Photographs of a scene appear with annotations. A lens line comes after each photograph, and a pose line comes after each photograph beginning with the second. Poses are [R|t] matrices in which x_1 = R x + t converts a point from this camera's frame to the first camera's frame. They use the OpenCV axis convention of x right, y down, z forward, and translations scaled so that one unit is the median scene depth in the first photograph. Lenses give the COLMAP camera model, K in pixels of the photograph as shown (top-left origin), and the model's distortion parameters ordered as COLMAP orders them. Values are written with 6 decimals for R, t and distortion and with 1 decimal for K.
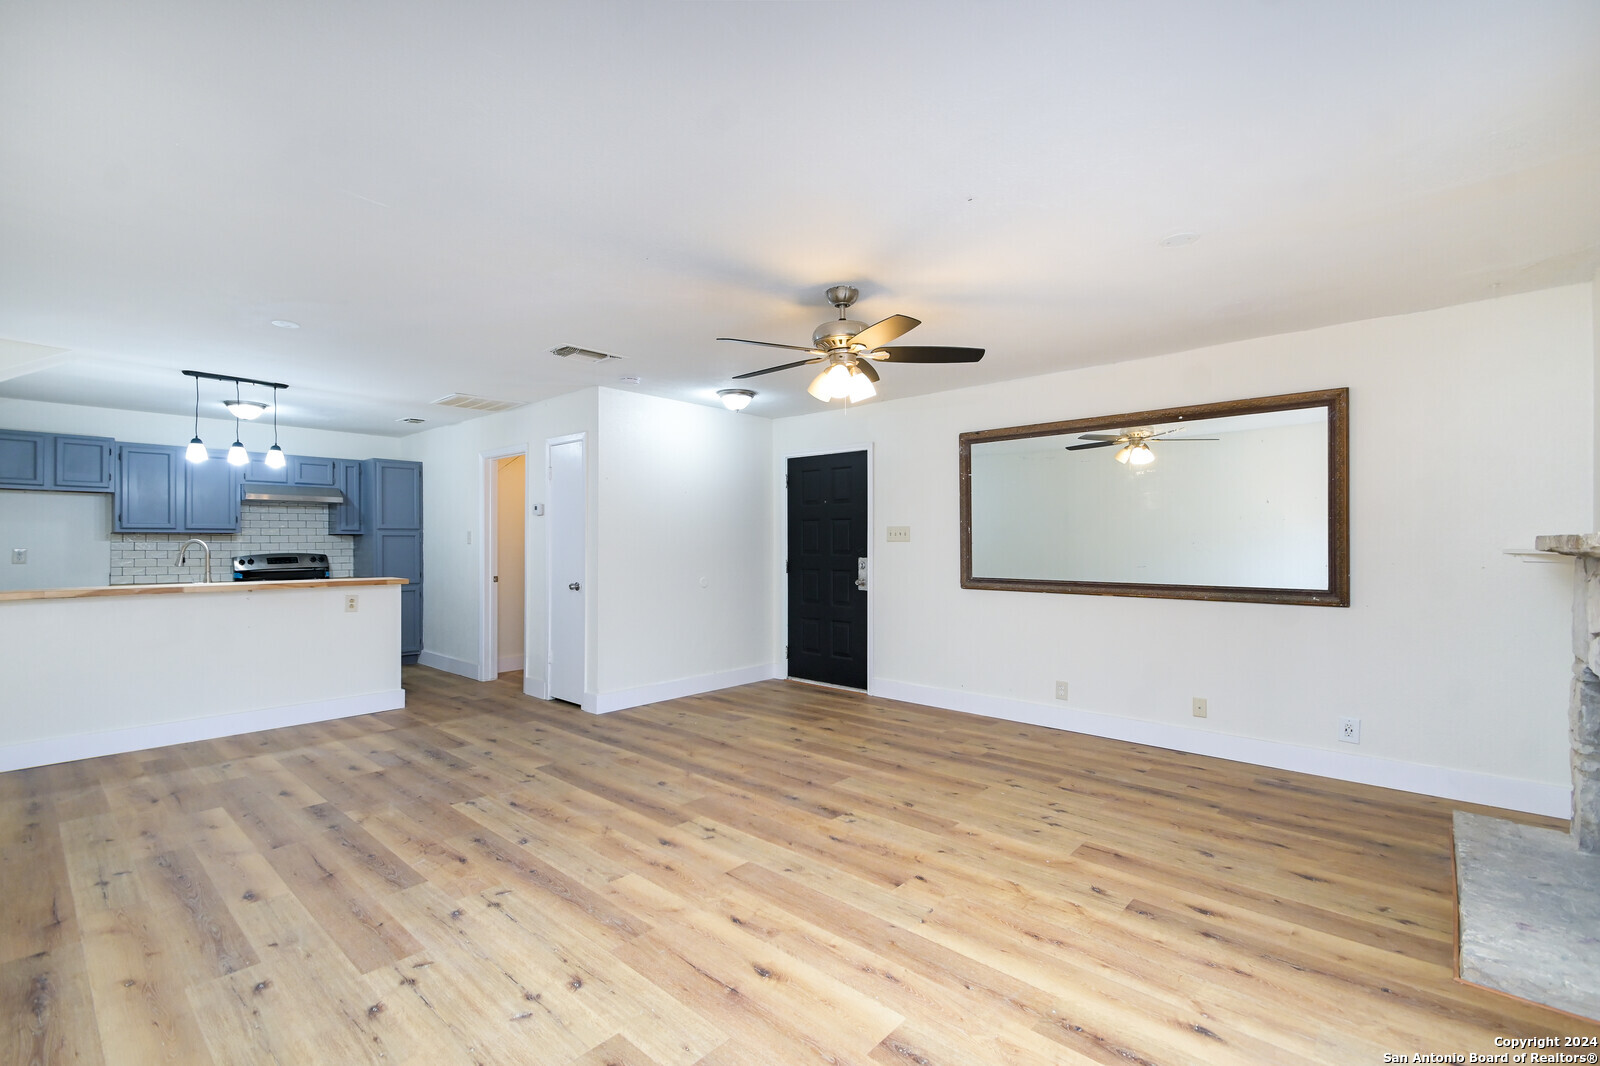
lens RADIAL K [[707.3, 0, 800.9], [0, 707.3, 541.9], [0, 0, 1]] dist [0.023383, -0.011106]
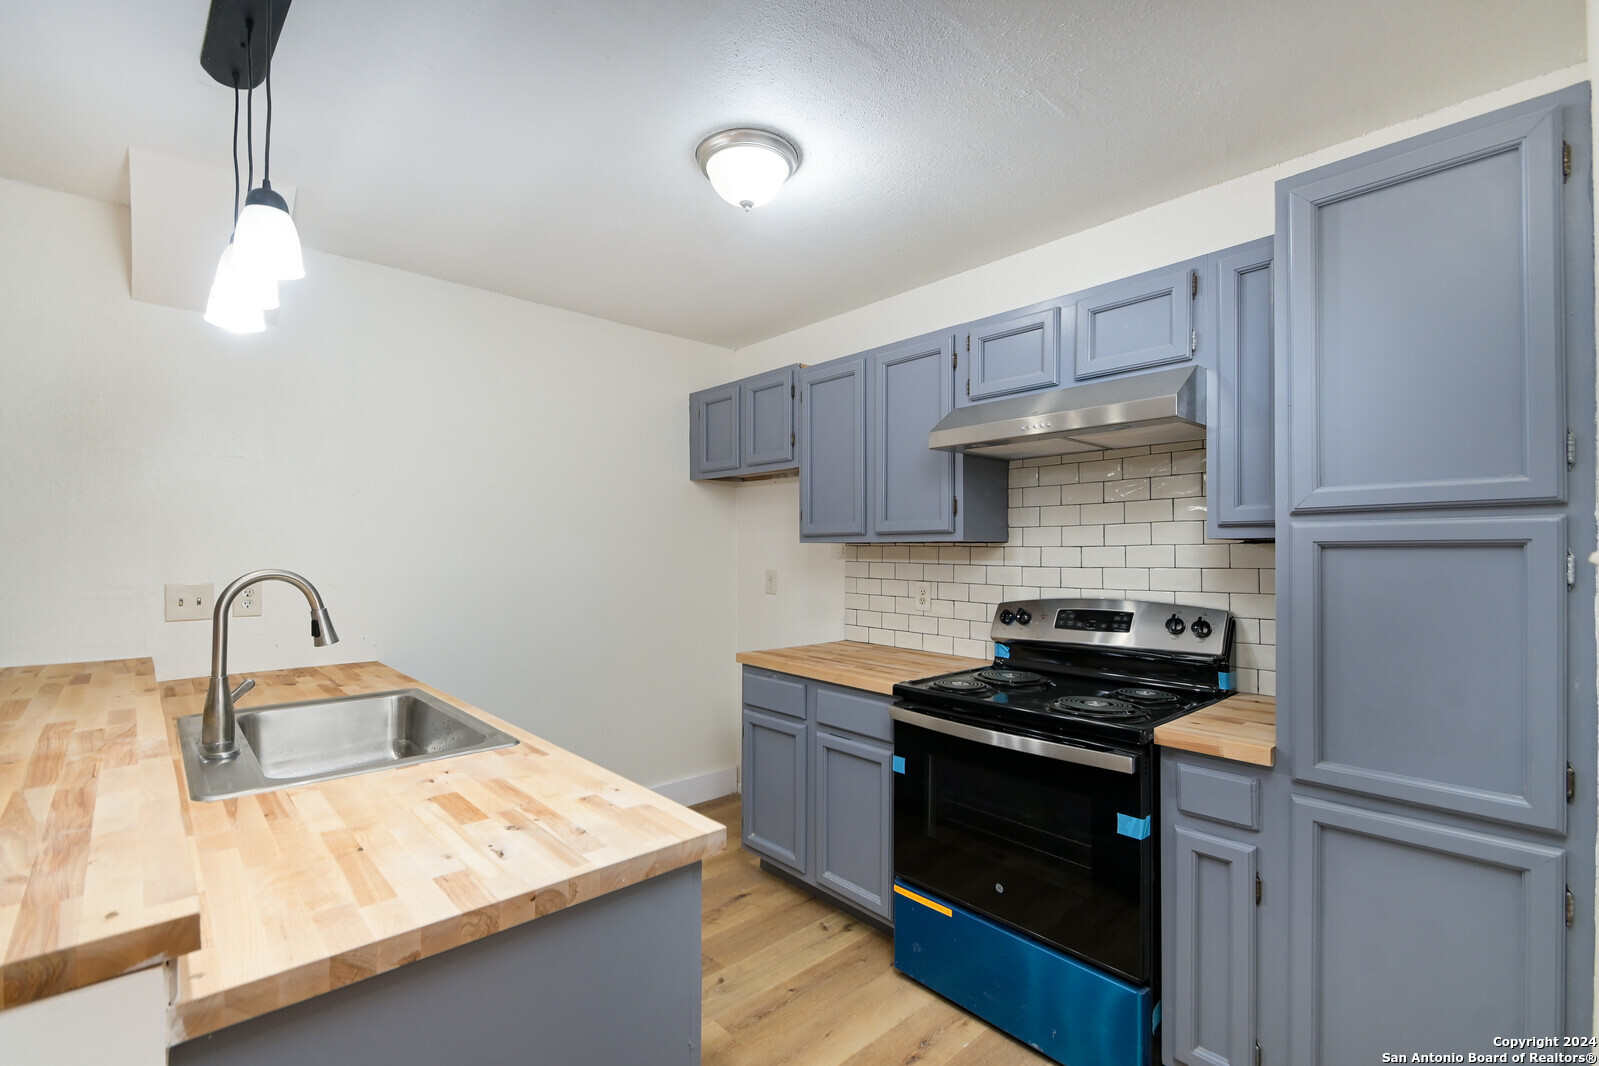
lens RADIAL K [[706.8, 0, 800.8], [0, 706.8, 545.3], [0, 0, 1]] dist [0.023383, -0.011106]
pose [[-0.088449, -0.010431, -0.996026, -0.369740], [-0.000854, 0.999946, -0.010396, -0.005512], [0.996080, -0.000069, -0.088453, 0.872076]]
